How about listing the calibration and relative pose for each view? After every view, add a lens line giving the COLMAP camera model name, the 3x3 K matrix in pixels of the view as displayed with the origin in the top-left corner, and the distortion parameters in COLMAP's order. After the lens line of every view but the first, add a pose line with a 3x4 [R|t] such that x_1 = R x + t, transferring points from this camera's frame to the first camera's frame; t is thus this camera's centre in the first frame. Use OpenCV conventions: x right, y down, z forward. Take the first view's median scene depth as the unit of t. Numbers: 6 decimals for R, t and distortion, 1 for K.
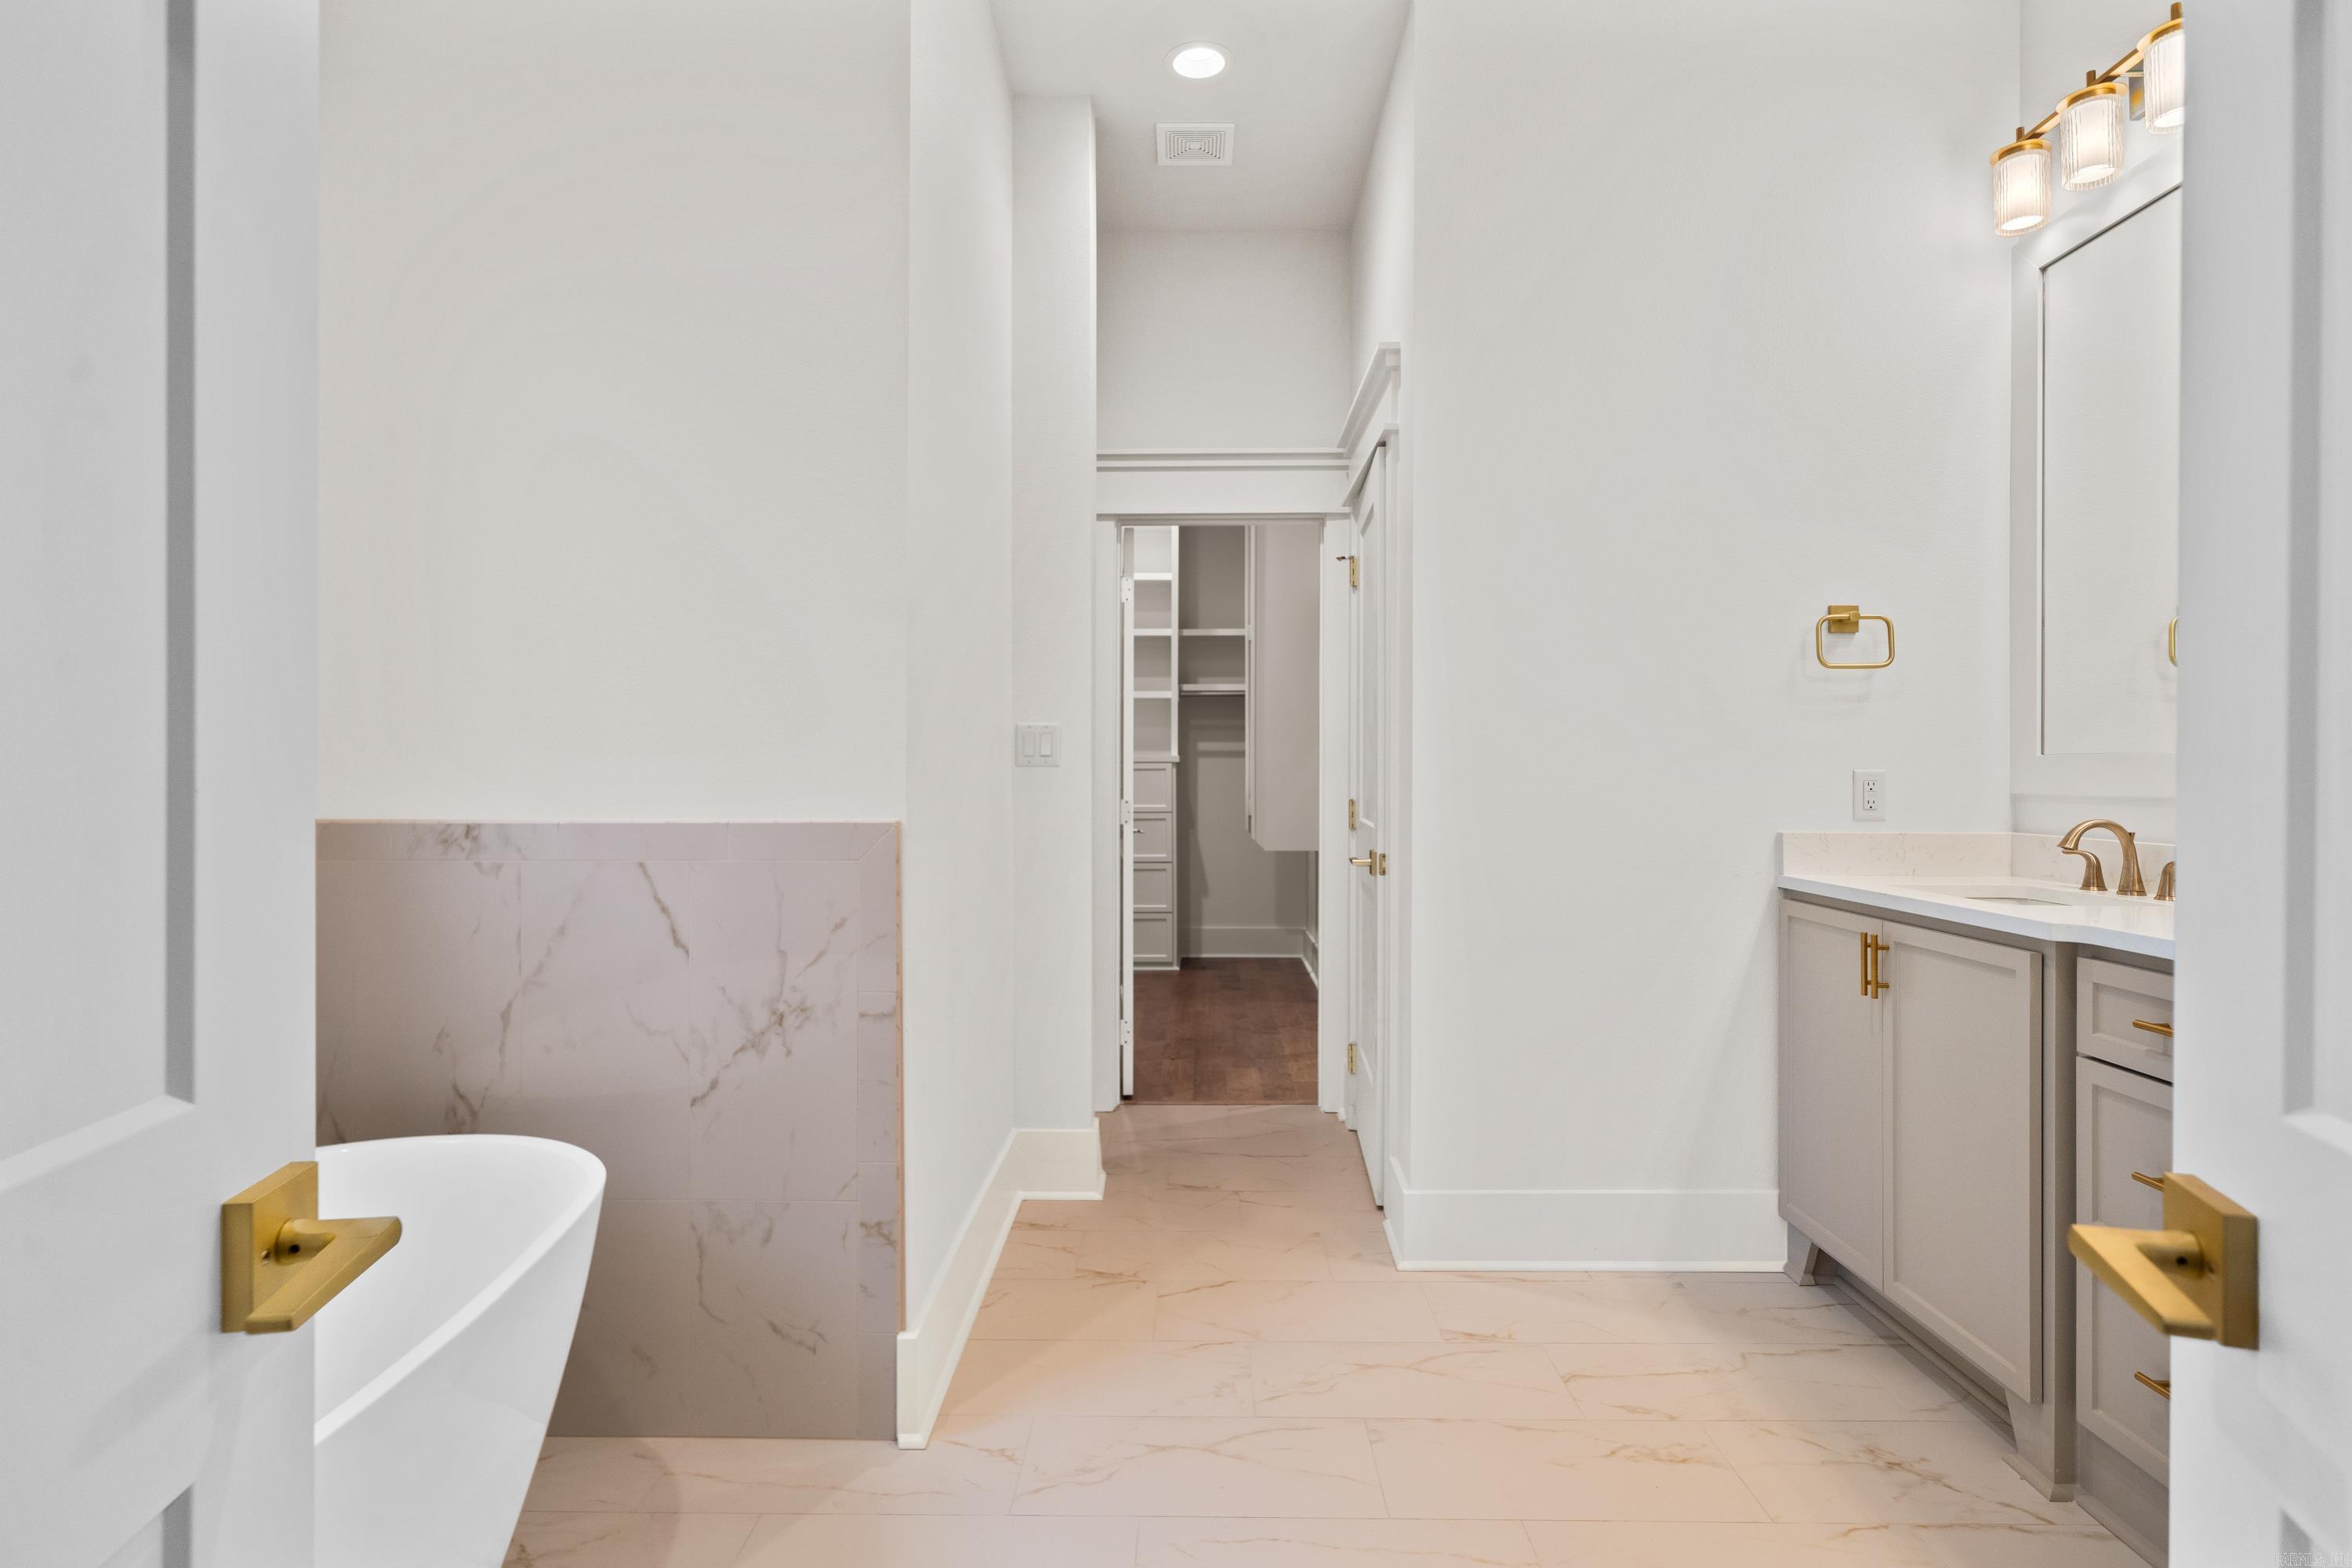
lens RADIAL K [[1197.0, 0, 1176.0], [0, 1197.0, 784.0], [0, 0, 1]] dist [0.000400, 0.000018]
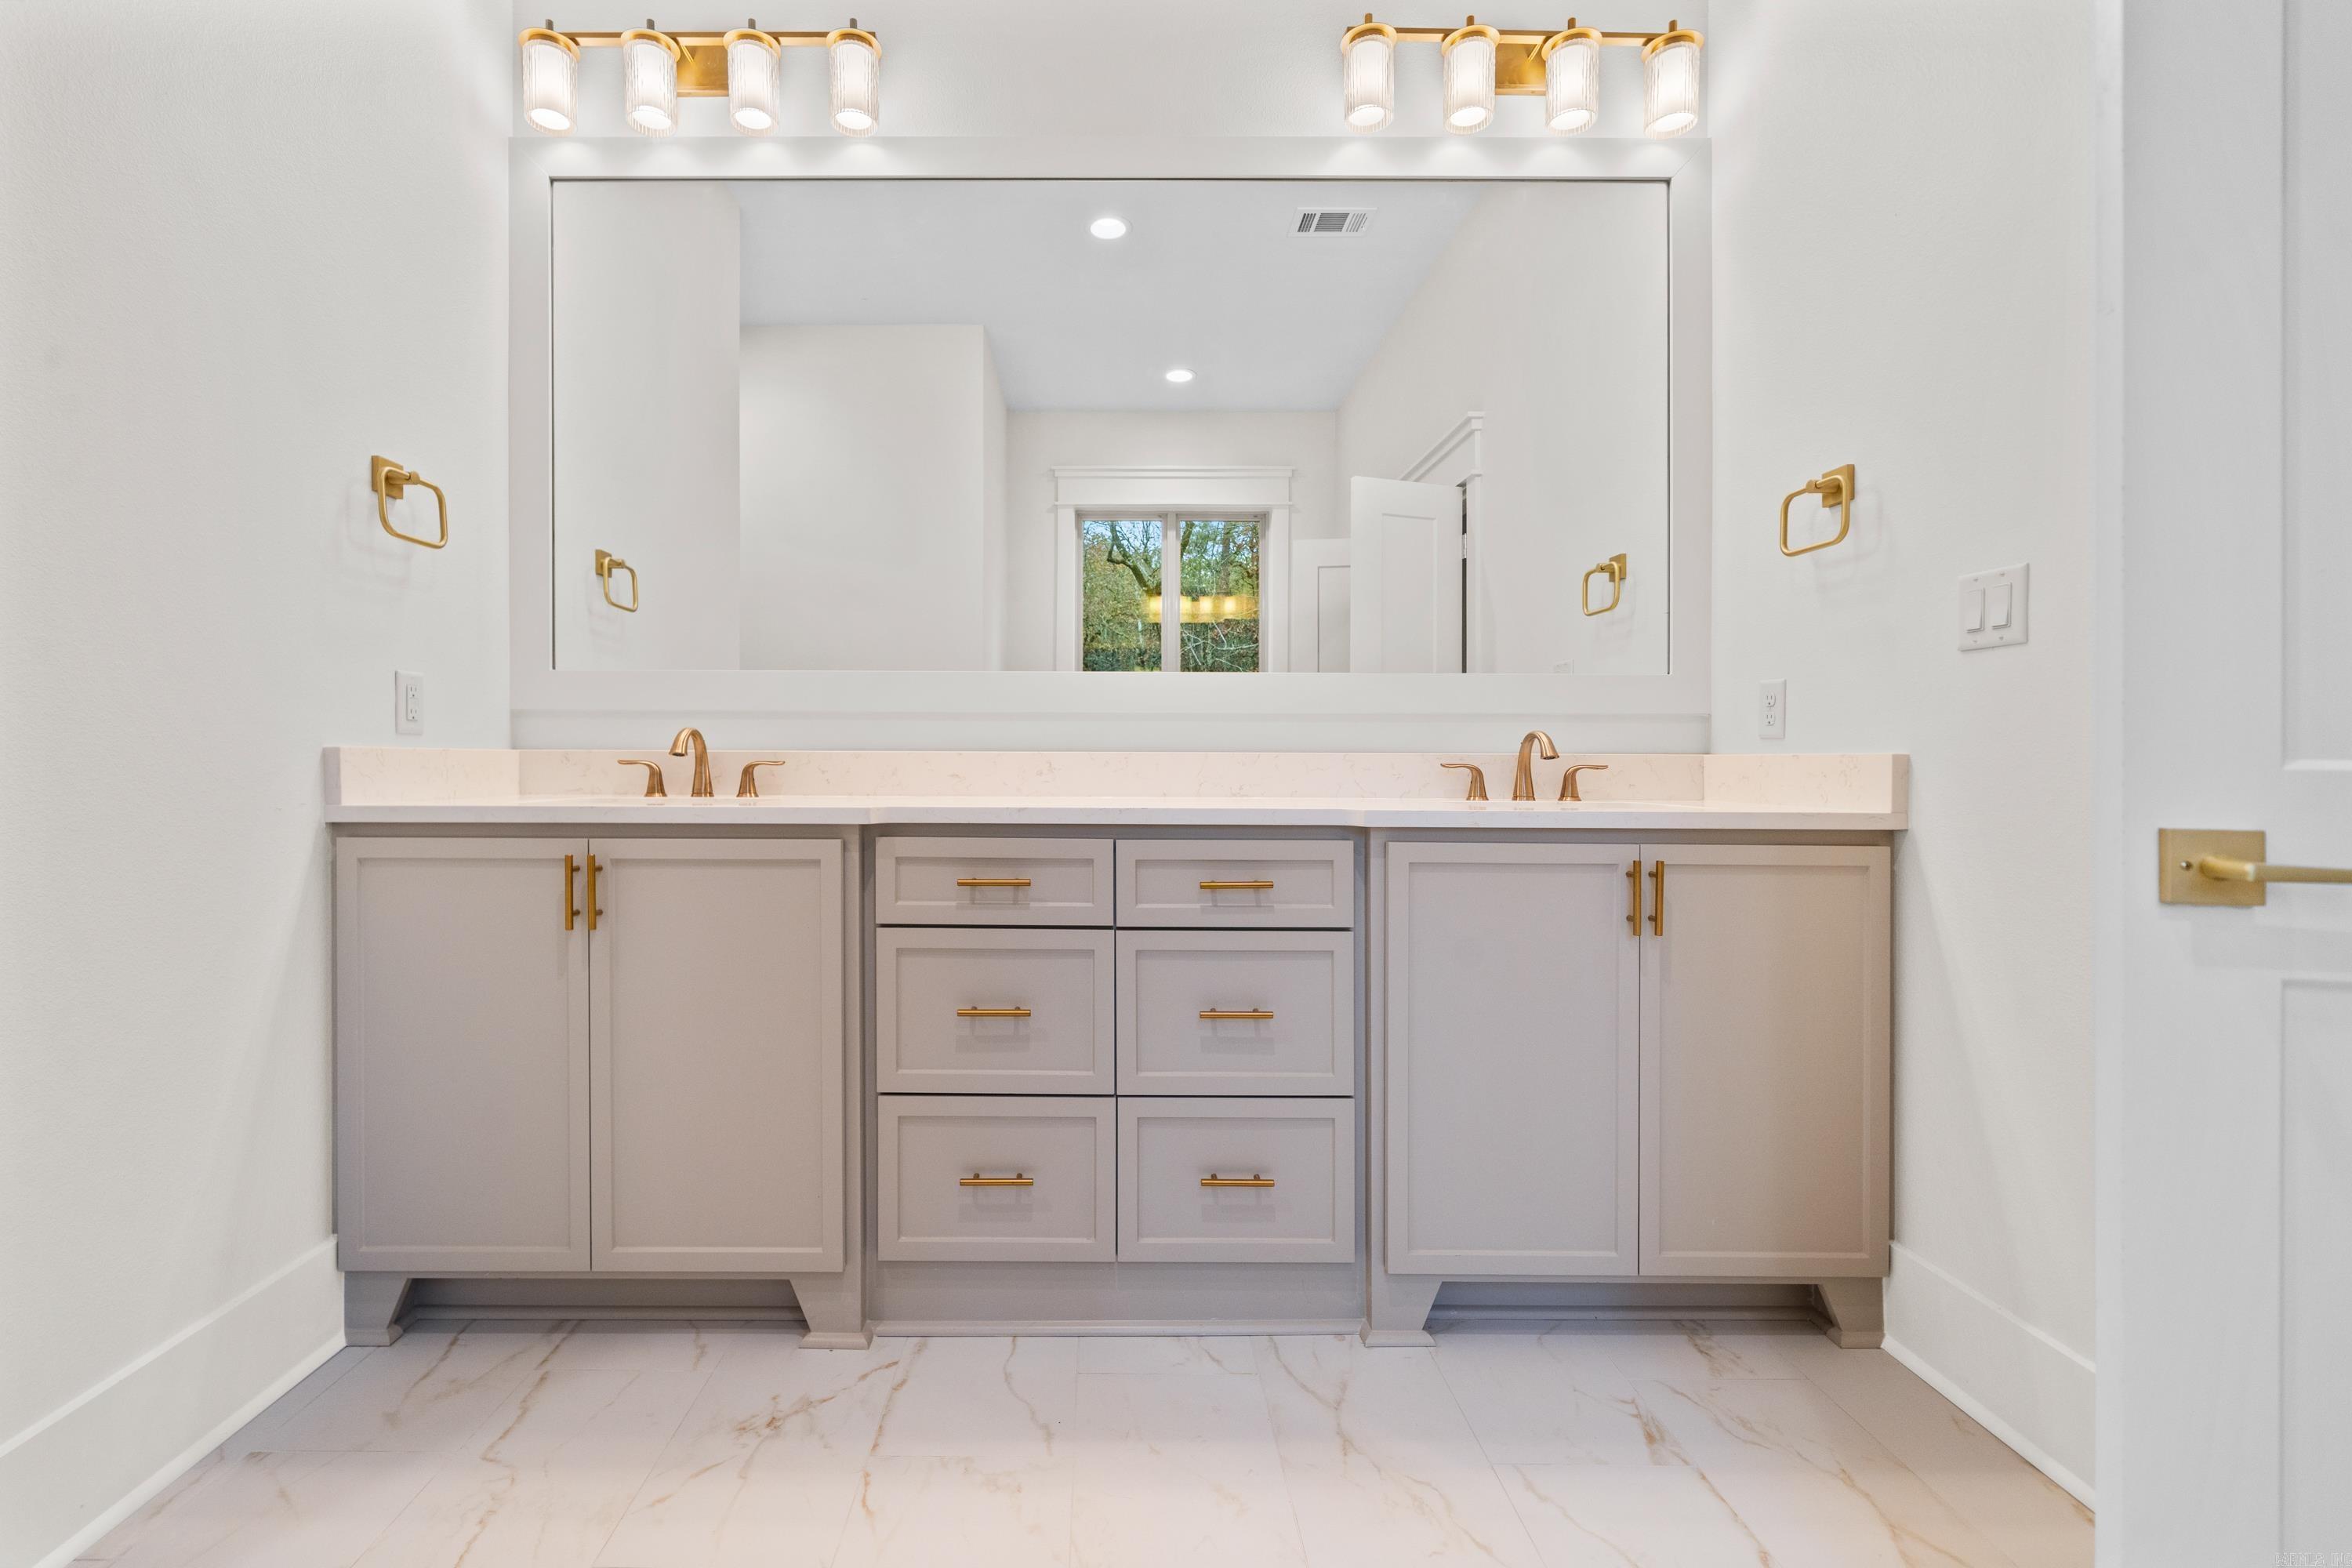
lens RADIAL K [[992.0, 0, 1170.1], [0, 992.0, 752.3], [0, 0, 1]] dist [-0.000921, -0.000068]
pose [[-0.015419, -0.002228, 0.999879, -0.121569], [0.005201, 0.999984, 0.002309, 0.051471], [-0.999868, 0.005236, -0.015407, 0.574146]]
